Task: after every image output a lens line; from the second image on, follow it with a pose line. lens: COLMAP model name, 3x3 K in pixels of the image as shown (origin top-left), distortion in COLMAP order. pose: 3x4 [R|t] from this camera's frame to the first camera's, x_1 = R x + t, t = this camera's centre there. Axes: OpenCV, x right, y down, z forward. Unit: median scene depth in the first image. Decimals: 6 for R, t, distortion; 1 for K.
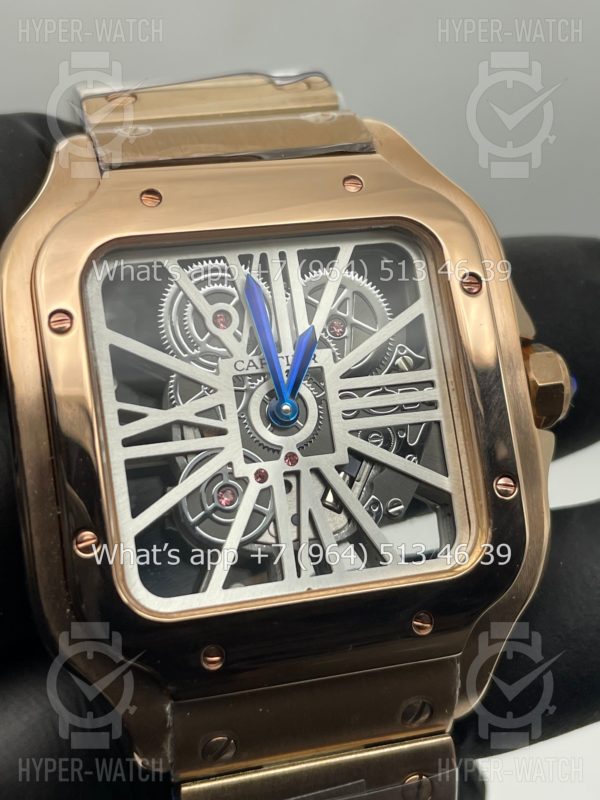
lens RADIAL K [[1180.3, 0, 282.5], [0, 1180.3, 406.1], [0, 0, 1]] dist [0.138428, 0.000000]
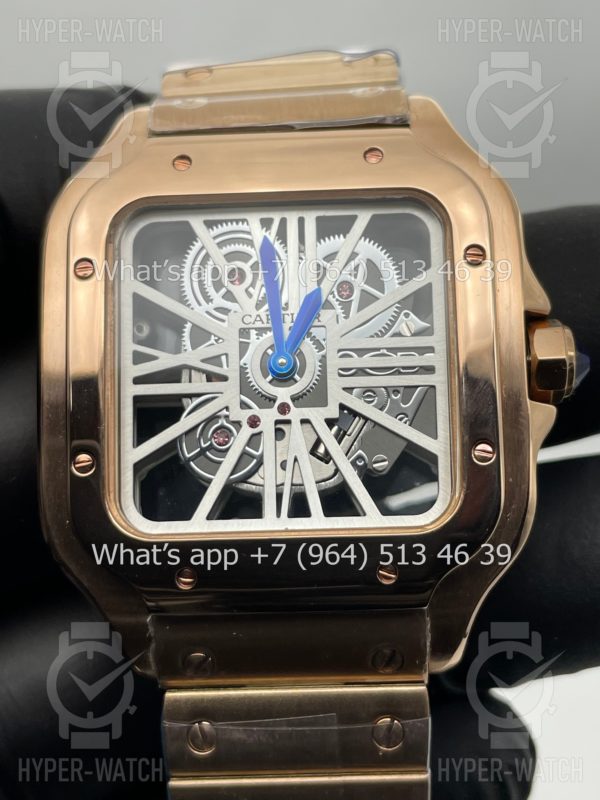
lens RADIAL K [[1180.3, 0, 303.4], [0, 1180.3, 395.4], [0, 0, 1]] dist [0.138428, 0.000000]
pose [[0.960274, 0.081177, -0.266992, 0.308042], [-0.078707, 0.996698, 0.019959, 0.009618], [0.267731, 0.001848, 0.963492, -0.035552]]
